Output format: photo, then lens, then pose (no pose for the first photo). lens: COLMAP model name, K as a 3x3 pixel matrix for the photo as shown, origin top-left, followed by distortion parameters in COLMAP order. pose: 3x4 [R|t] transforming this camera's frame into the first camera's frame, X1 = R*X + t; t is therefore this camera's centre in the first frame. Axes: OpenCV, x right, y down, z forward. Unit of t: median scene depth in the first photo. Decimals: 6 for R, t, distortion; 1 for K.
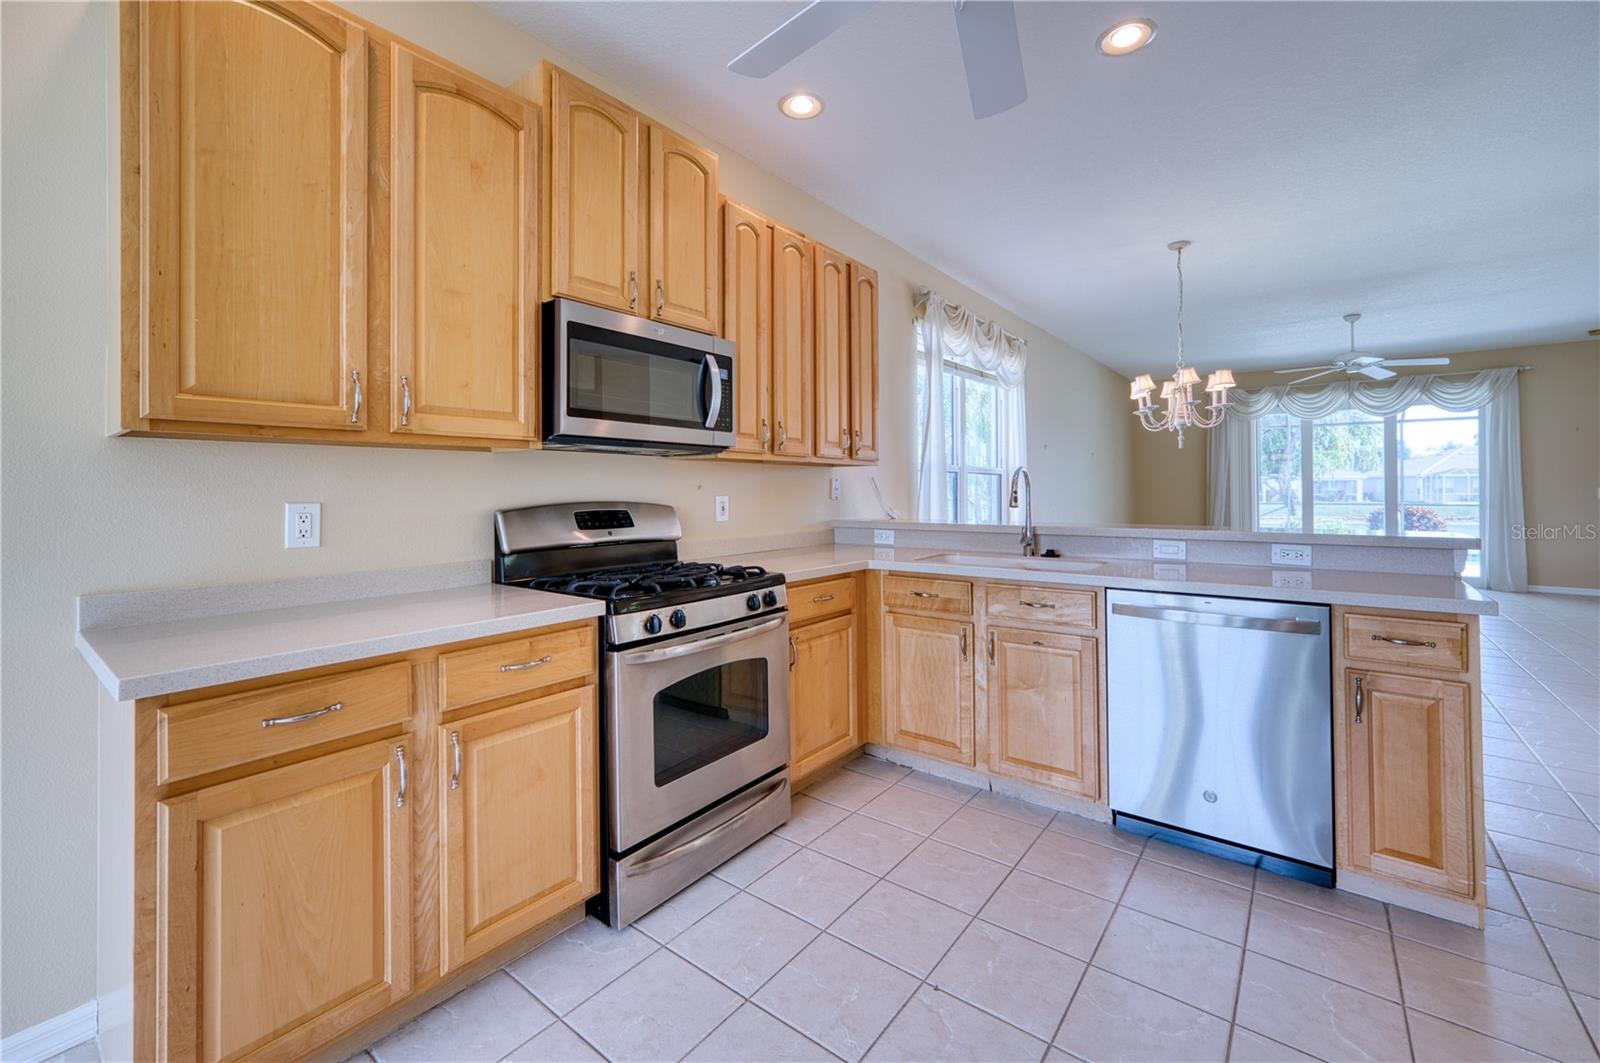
lens RADIAL K [[657.2, 0, 801.6], [0, 657.2, 485.8], [0, 0, 1]] dist [-0.000959, -0.000074]
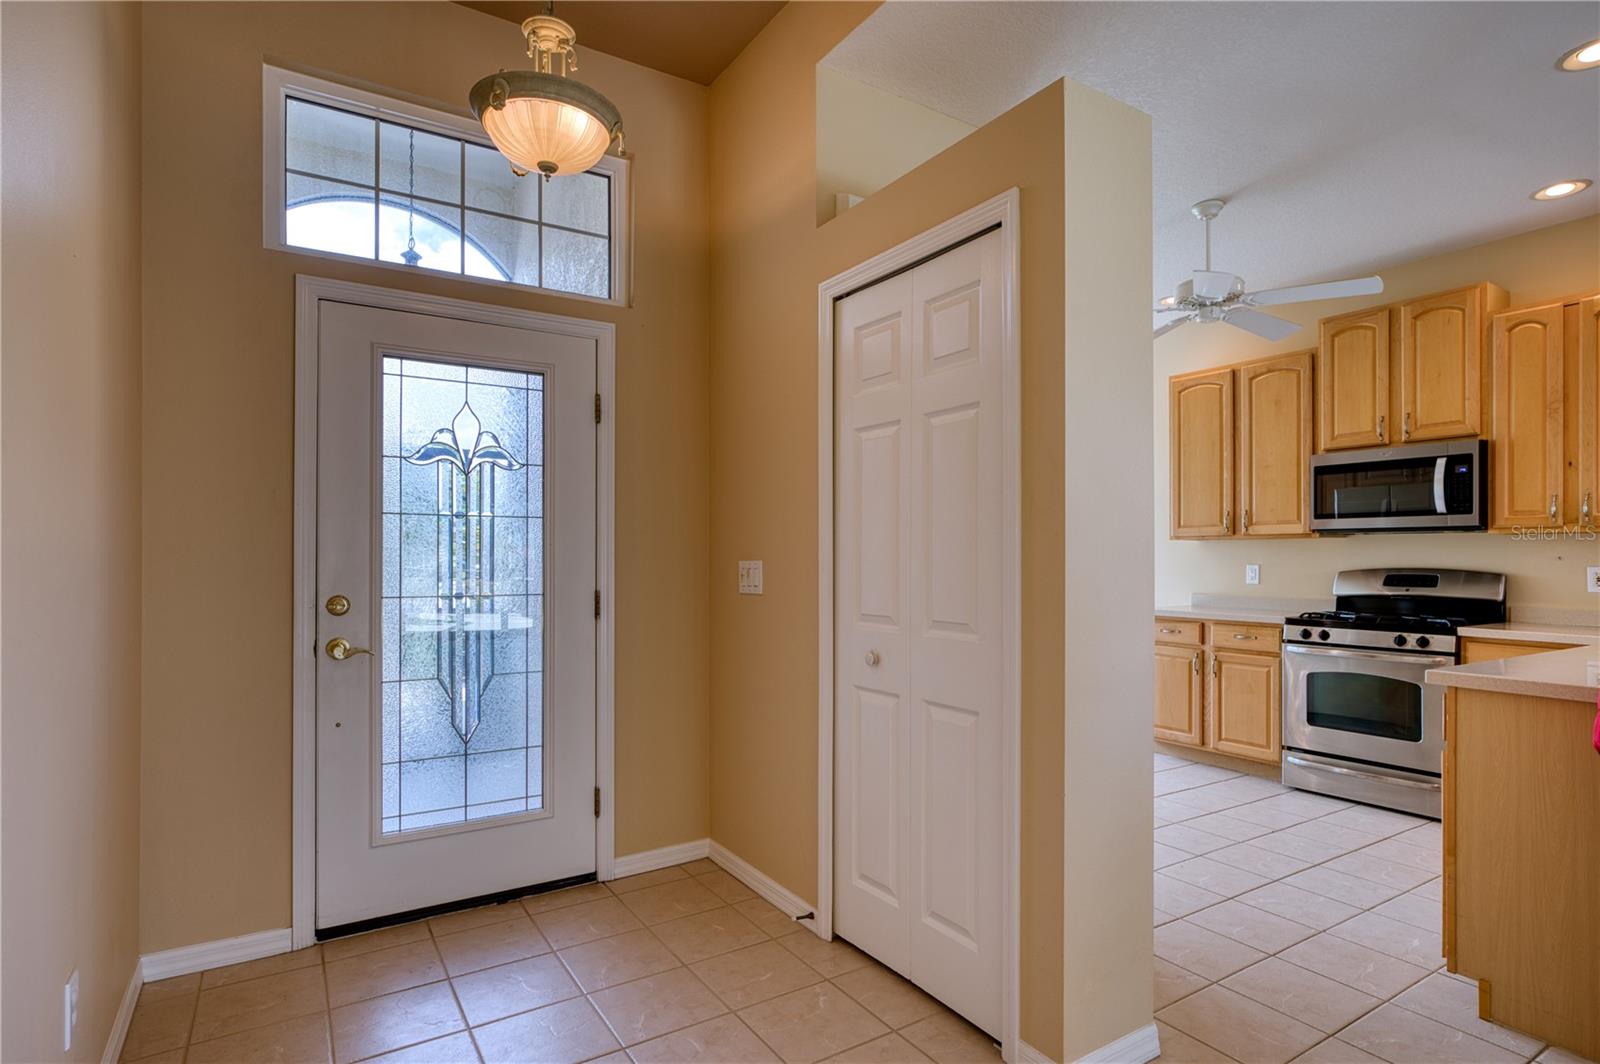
lens RADIAL K [[821.1, 0, 803.9], [0, 821.1, 553.5], [0, 0, 1]] dist [-0.001979, 0.006088]
pose [[-0.330370, 0.001699, -0.943850, 2.140430], [0.007417, 0.999972, -0.000796, -0.018644], [0.943822, -0.007263, -0.330373, 0.397867]]
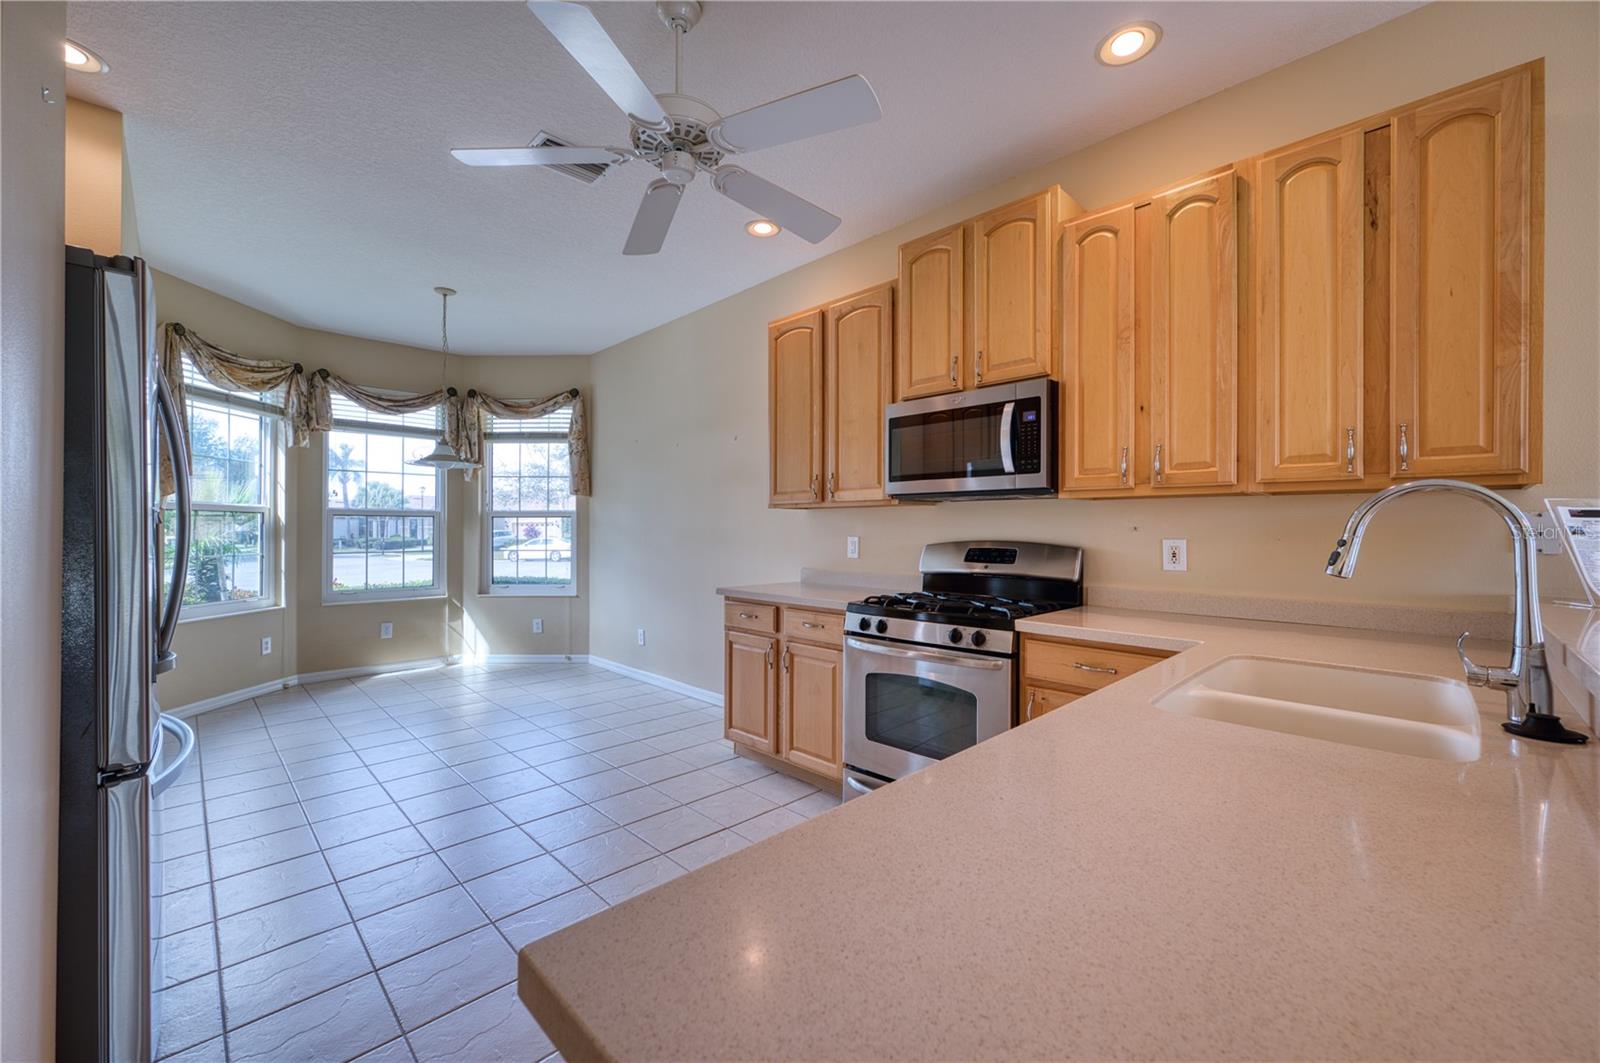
lens RADIAL K [[635.0, 0, 795.4], [0, 635.0, 526.2], [0, 0, 1]] dist [-0.000281, 0.000024]
pose [[-0.132868, 0.000081, -0.991134, 1.061997], [0.004798, 0.999988, -0.000561, -0.004545], [0.991122, -0.004830, -0.132867, 0.931305]]
